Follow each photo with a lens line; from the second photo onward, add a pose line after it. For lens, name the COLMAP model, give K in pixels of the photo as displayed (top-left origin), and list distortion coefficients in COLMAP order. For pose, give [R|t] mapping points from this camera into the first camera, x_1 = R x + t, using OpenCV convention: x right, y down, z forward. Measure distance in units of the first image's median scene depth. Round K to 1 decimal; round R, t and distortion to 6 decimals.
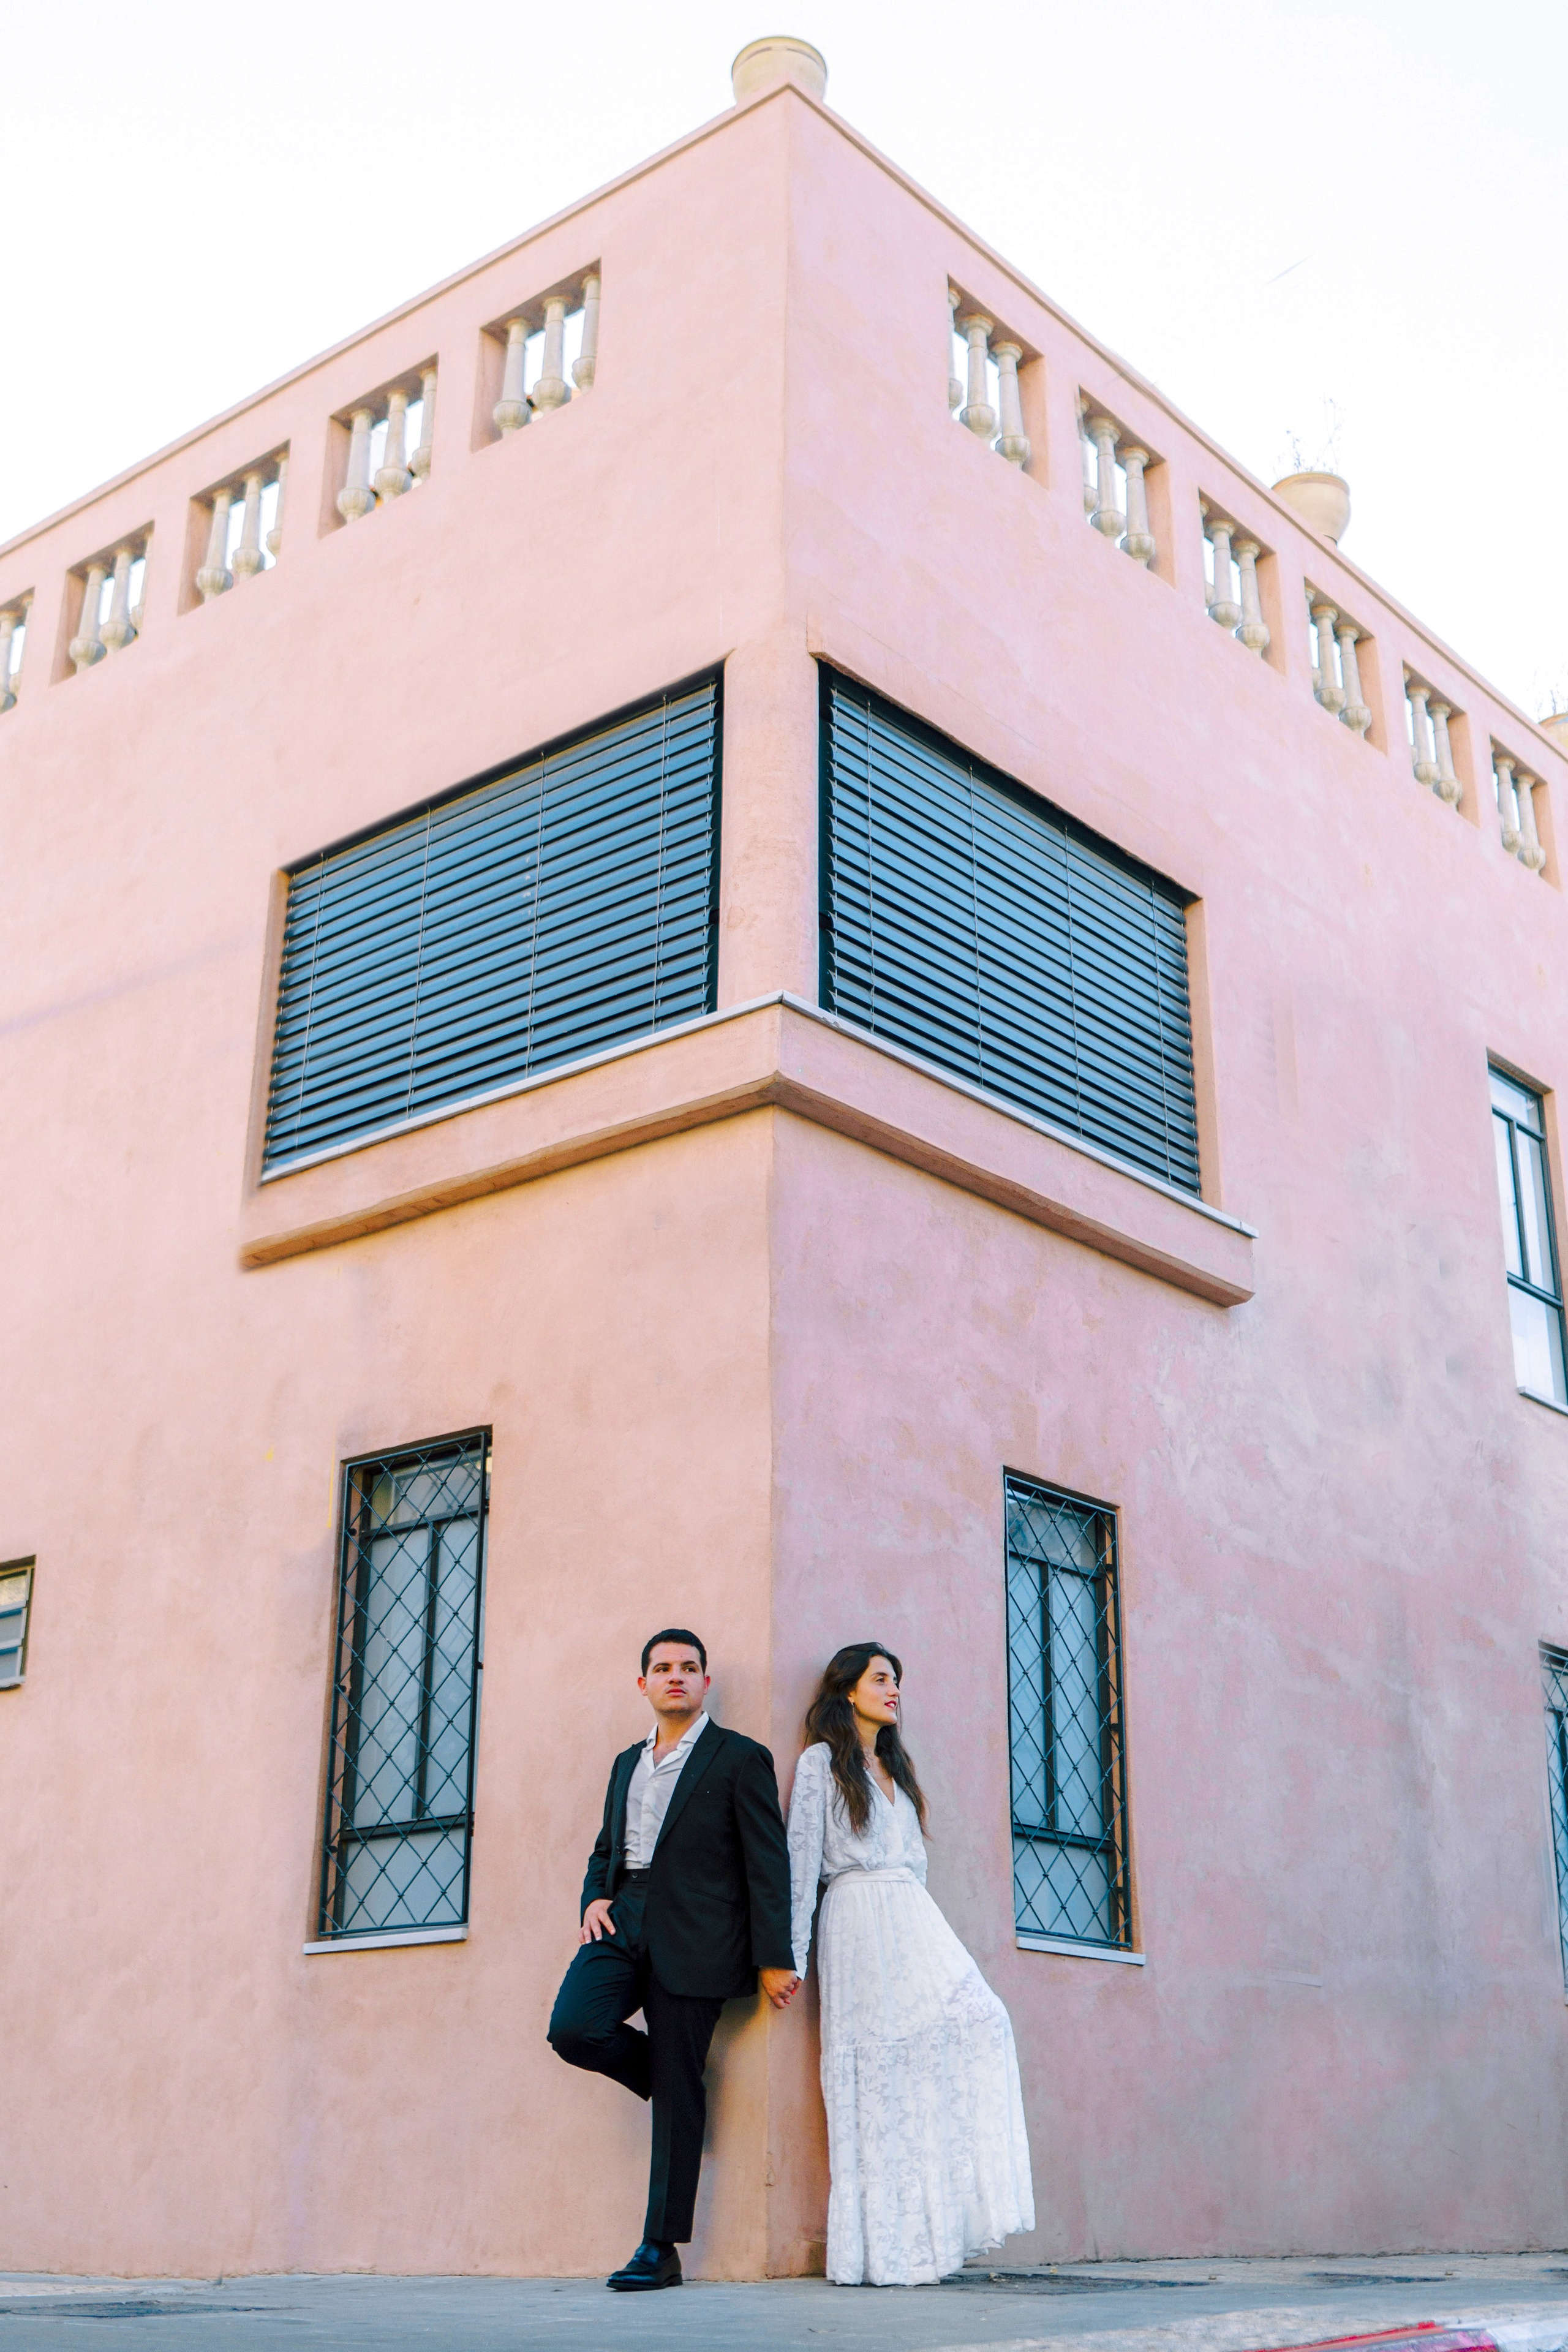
lens RADIAL K [[2562.8, 0, 774.8], [0, 2562.8, 1096.8], [0, 0, 1]] dist [-0.012047, 0.005542]
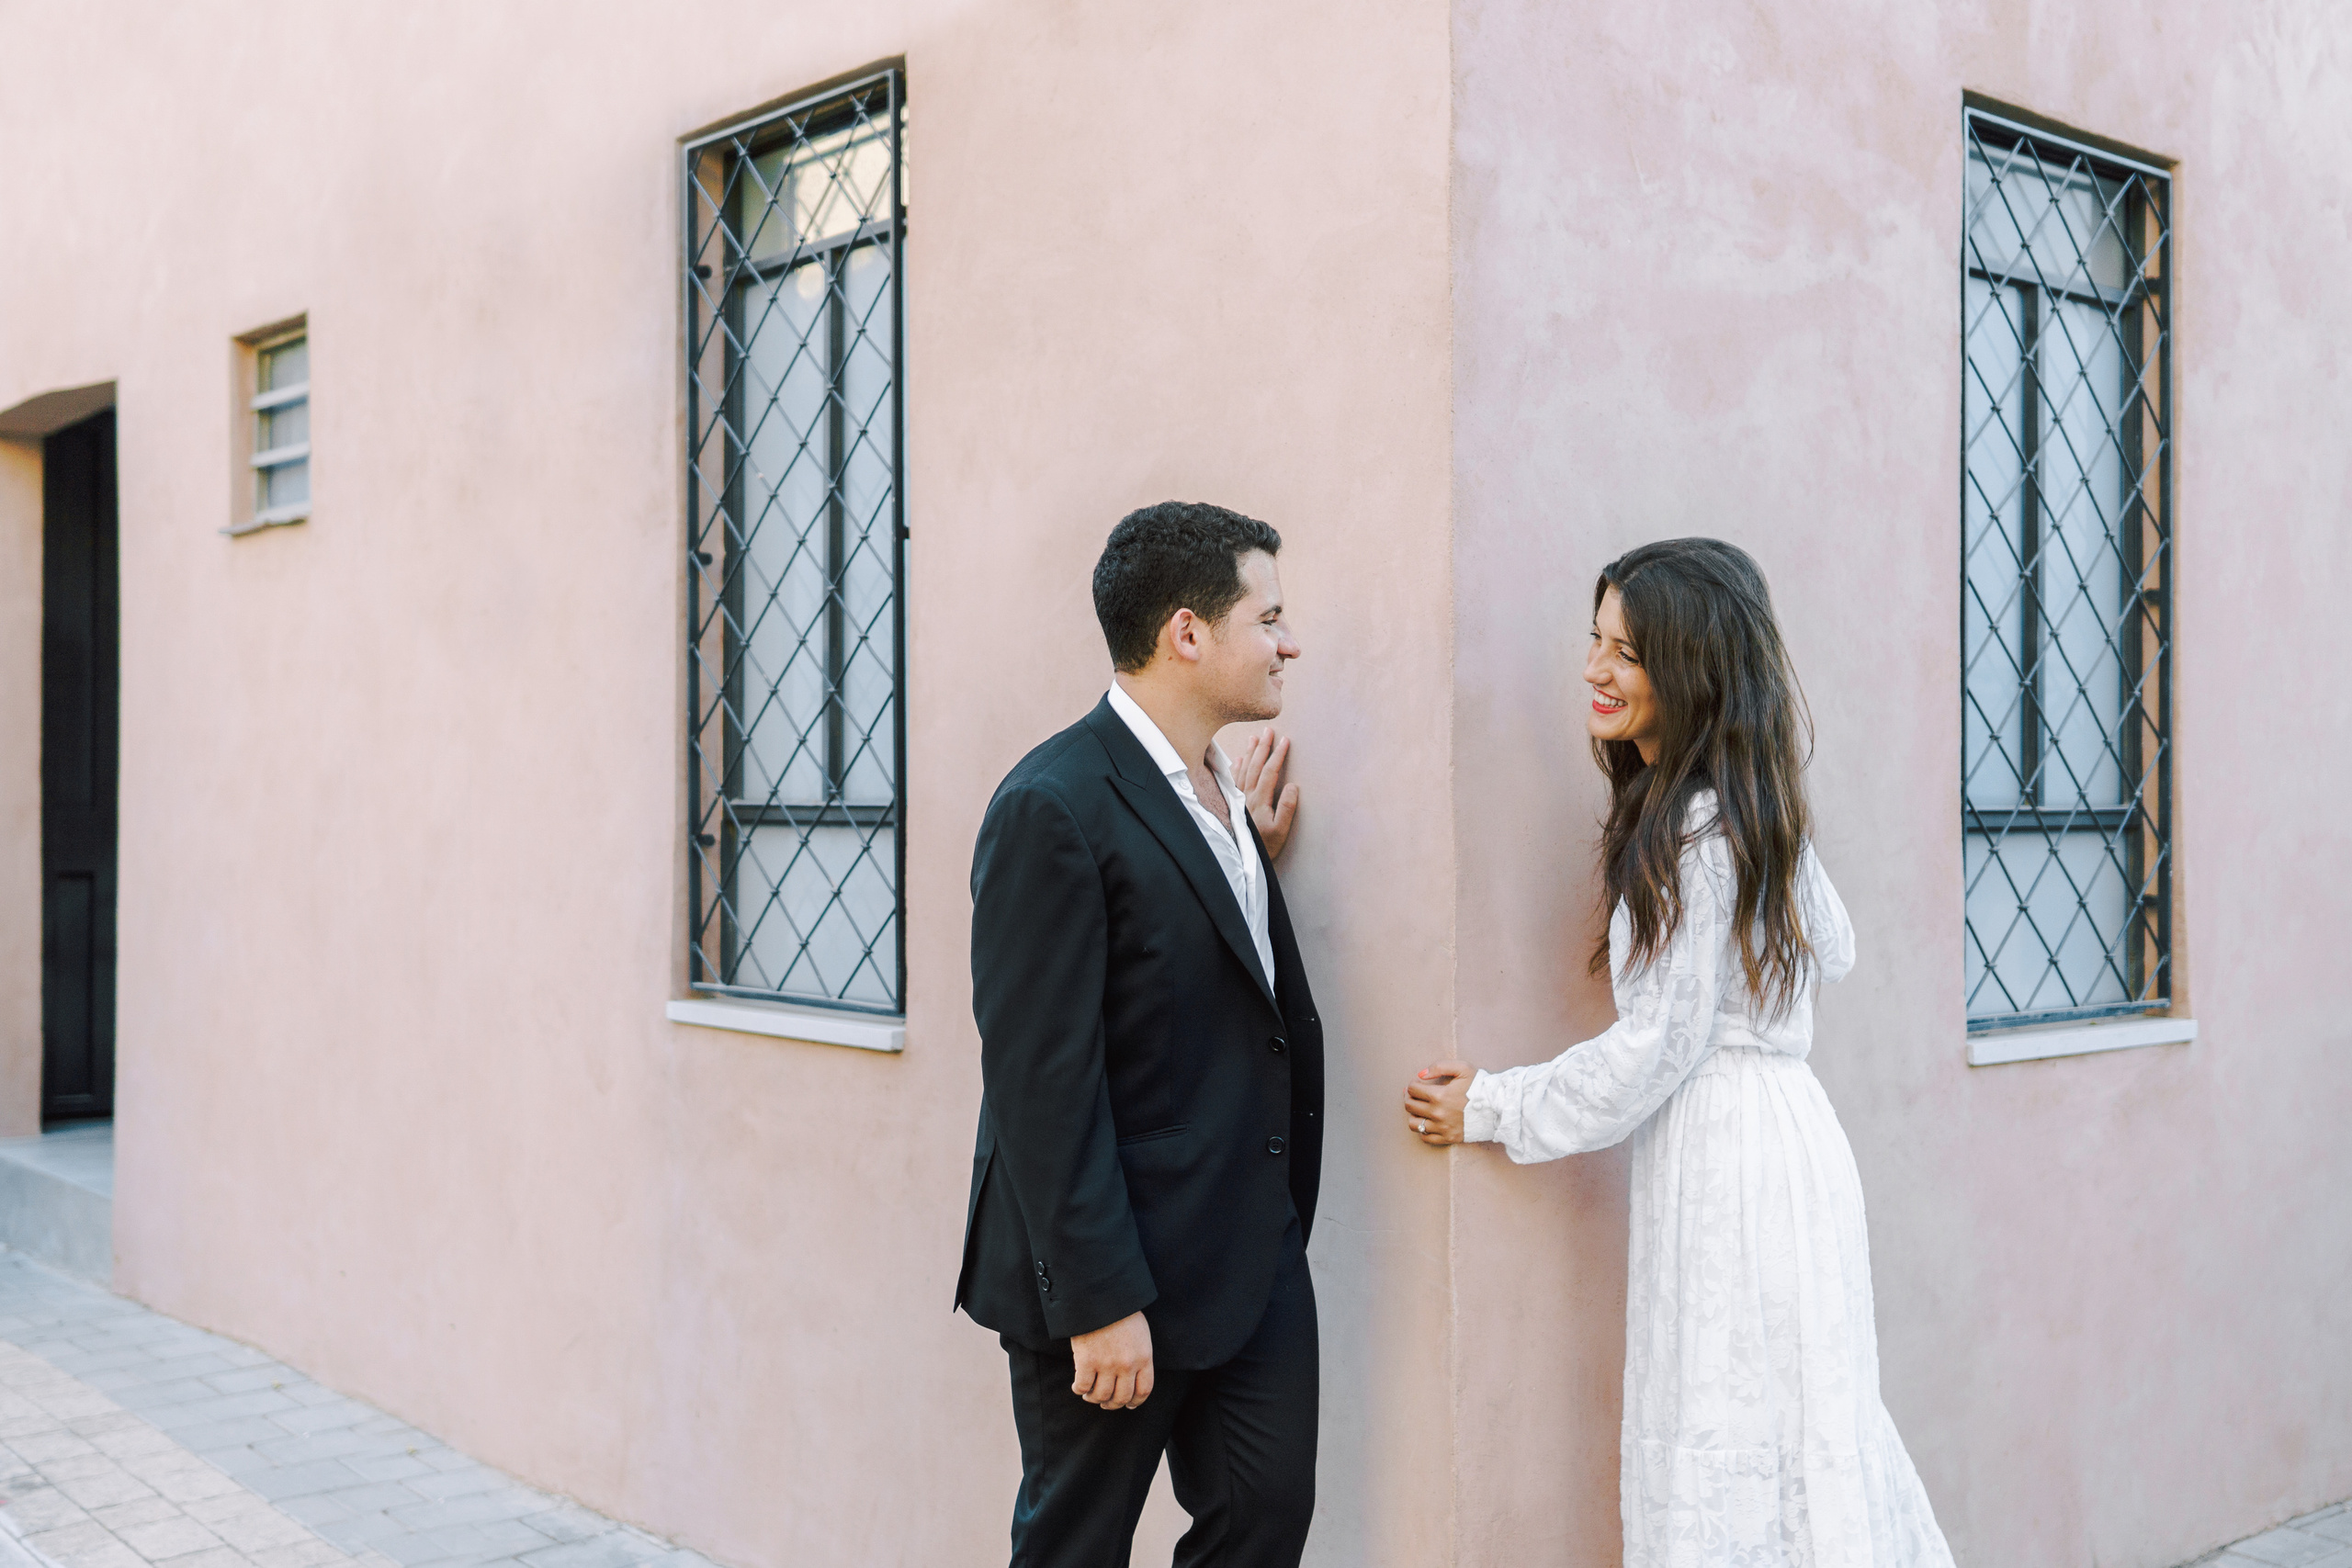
lens RADIAL K [[2562.6, 0, 1174.5], [0, 2562.6, 778.8], [0, 0, 1]] dist [-0.012047, 0.005542]
pose [[0.988770, -0.009020, -0.149174, 0.014408], [0.066308, 0.921024, 0.383820, 0.070835], [0.133931, -0.389401, 0.911279, 0.503732]]
